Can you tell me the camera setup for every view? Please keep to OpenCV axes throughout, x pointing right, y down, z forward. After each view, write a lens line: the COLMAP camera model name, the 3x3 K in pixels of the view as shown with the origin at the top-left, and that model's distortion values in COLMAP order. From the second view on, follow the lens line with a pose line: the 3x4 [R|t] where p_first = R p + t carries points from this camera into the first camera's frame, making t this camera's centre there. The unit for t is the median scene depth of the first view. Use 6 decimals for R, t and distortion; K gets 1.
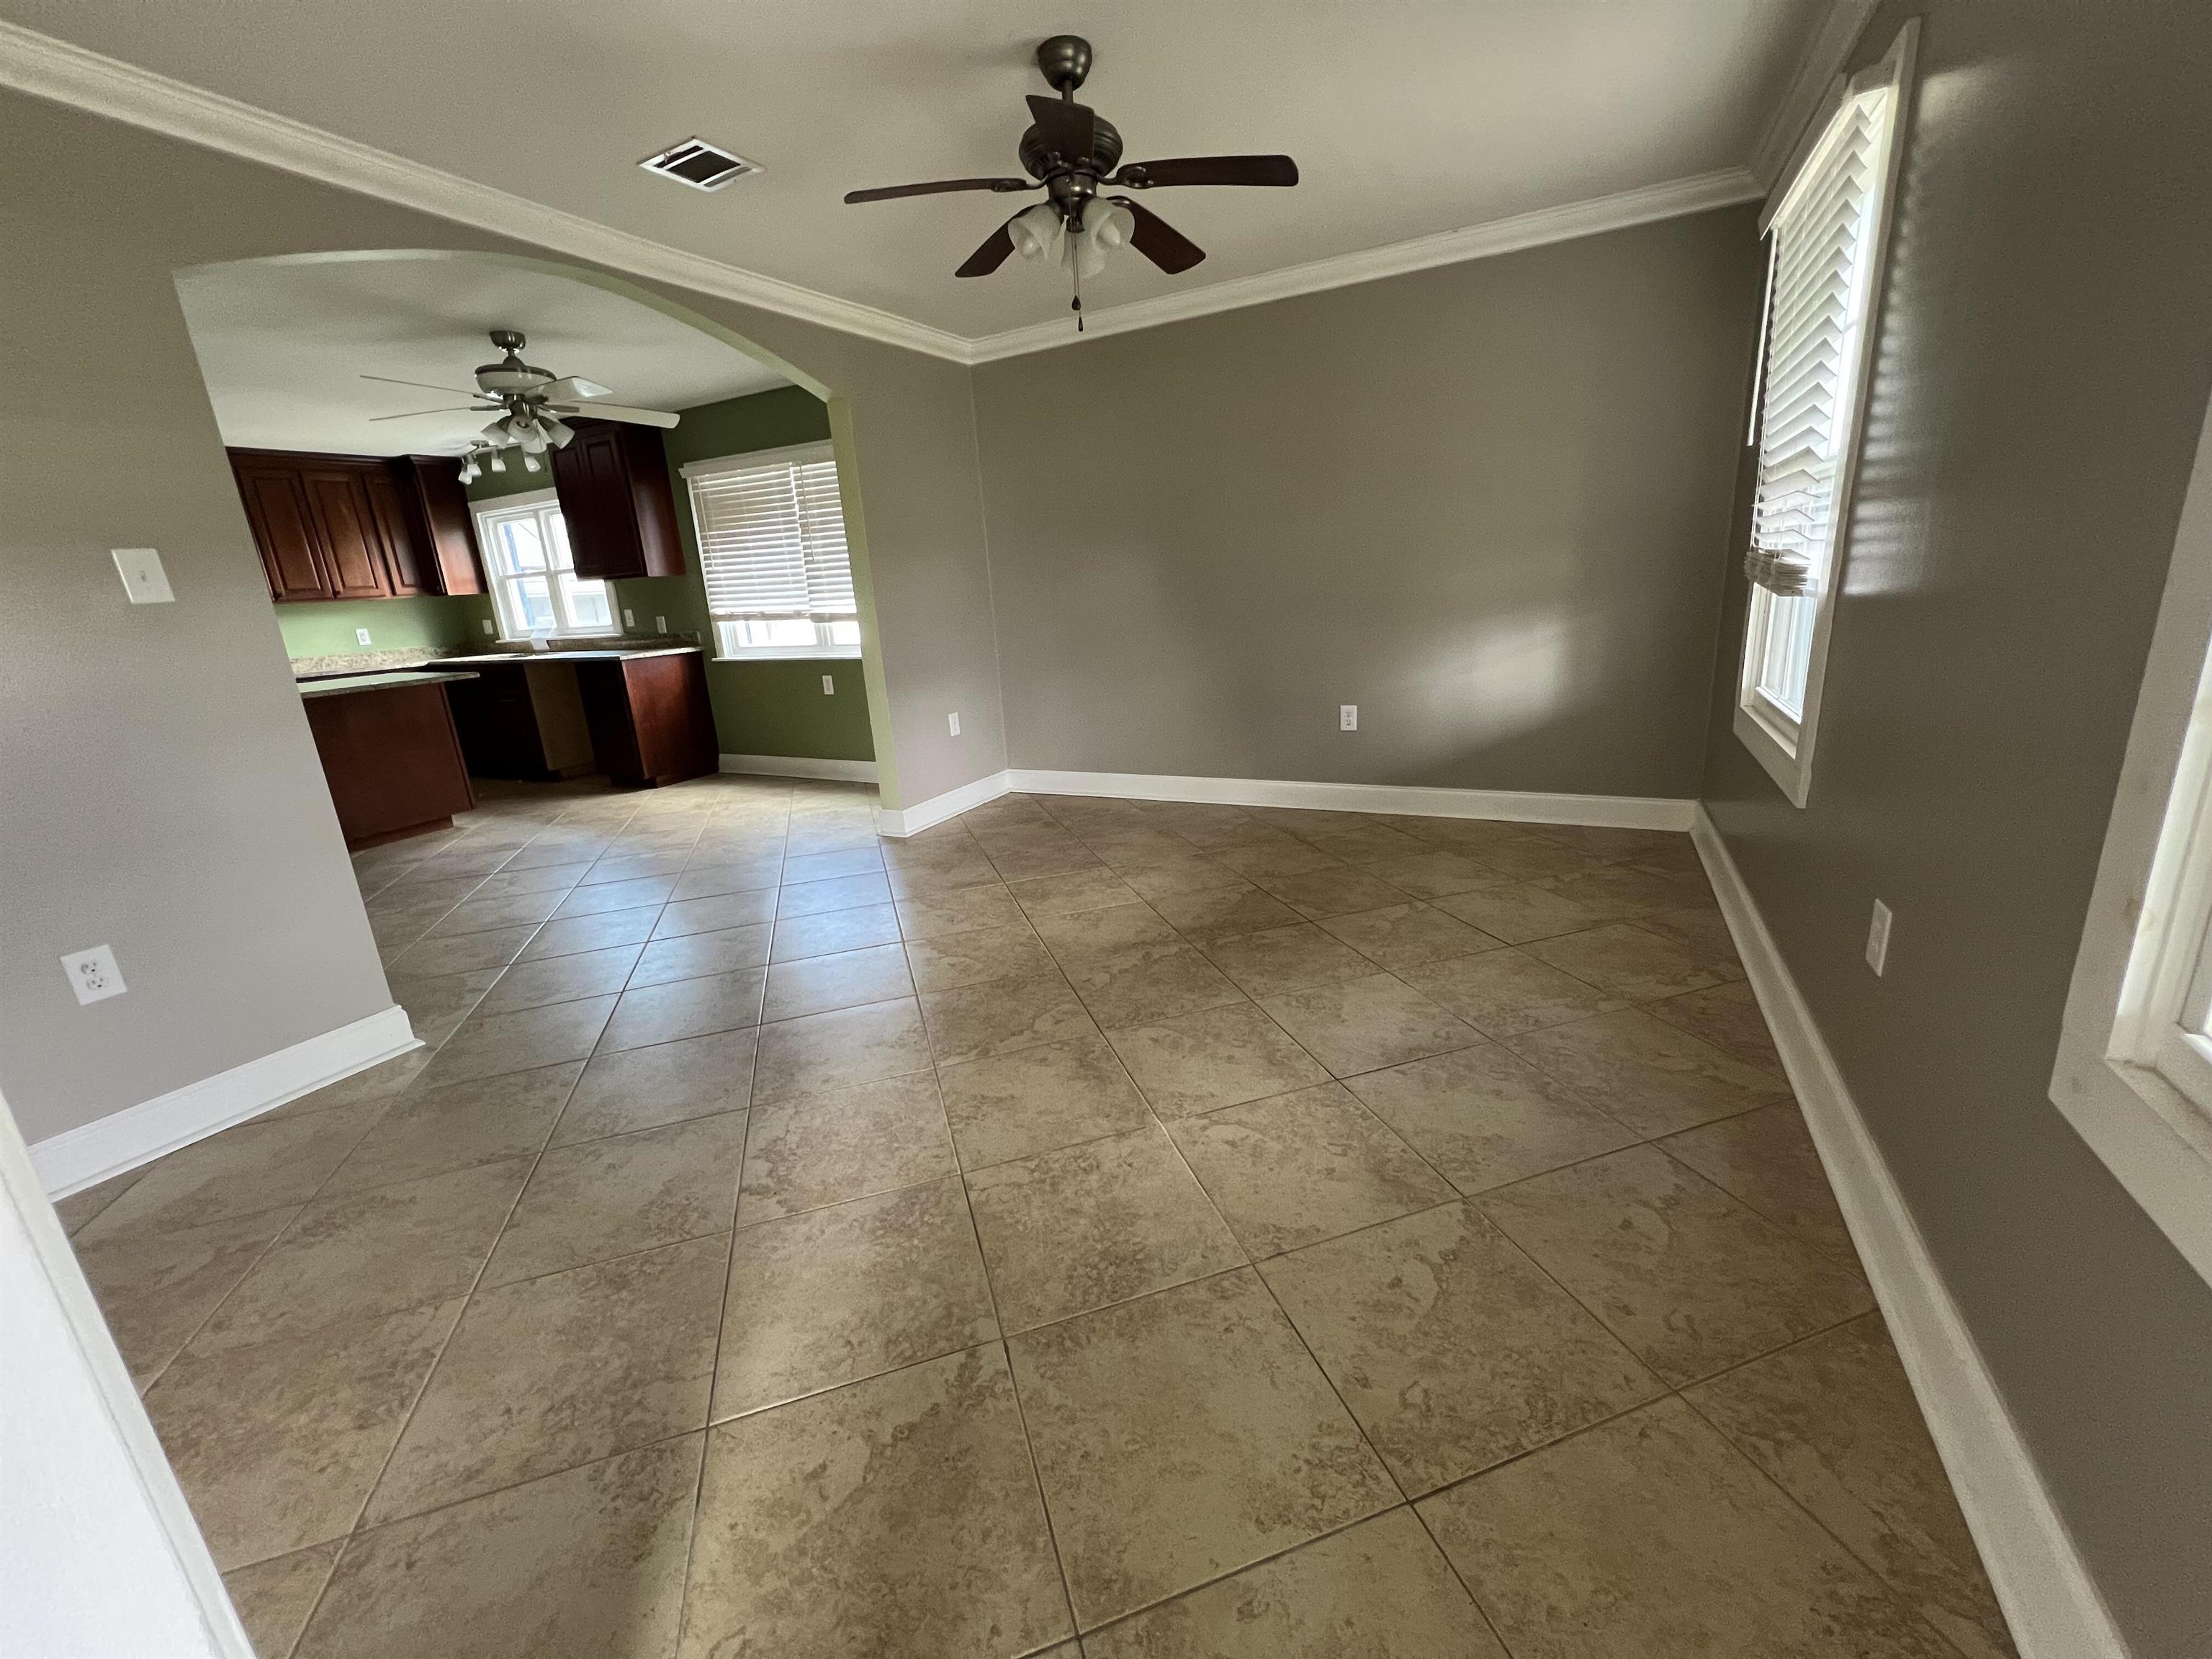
lens RADIAL K [[886.6, 0, 1115.6], [0, 886.6, 822.1], [0, 0, 1]] dist [-0.002456, 0.000596]
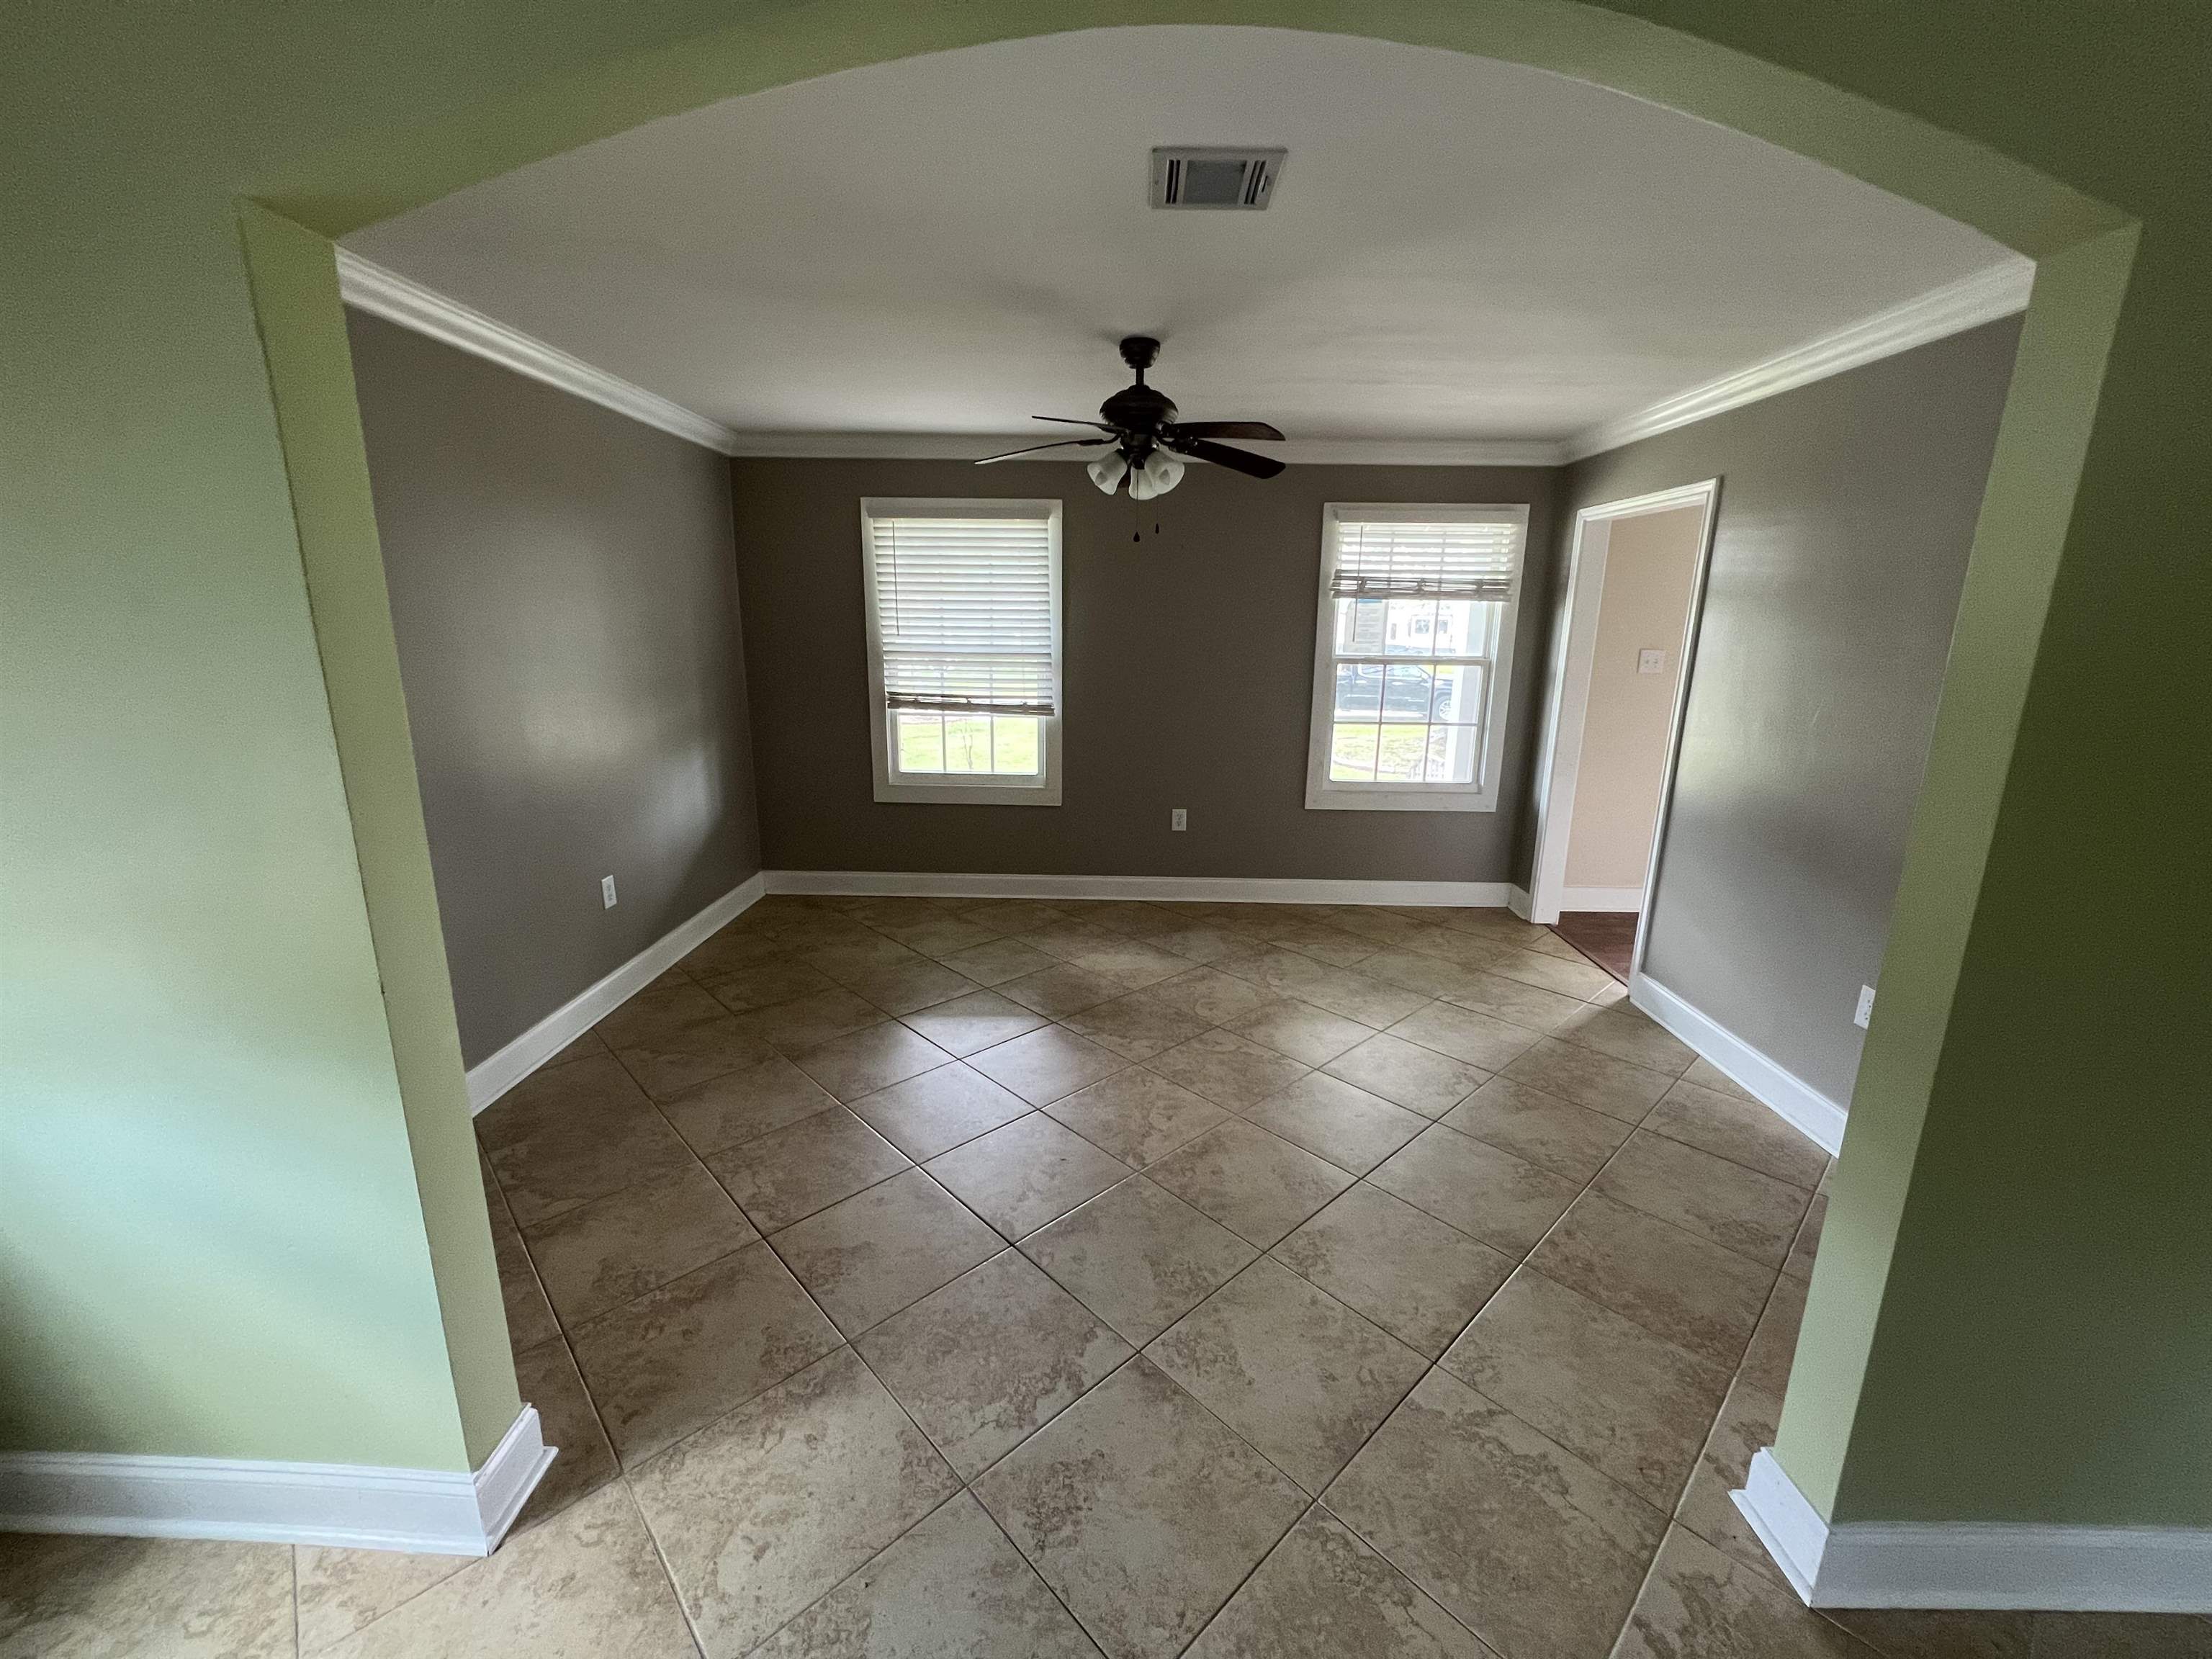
lens RADIAL K [[886.6, 0, 1109.1], [0, 886.6, 827.4], [0, 0, 1]] dist [-0.002456, 0.000596]
pose [[-0.430990, -0.151462, 0.889554, -0.437041], [0.252461, 0.926203, 0.280019, -0.189833], [-0.866320, 0.345263, -0.360947, 0.584299]]
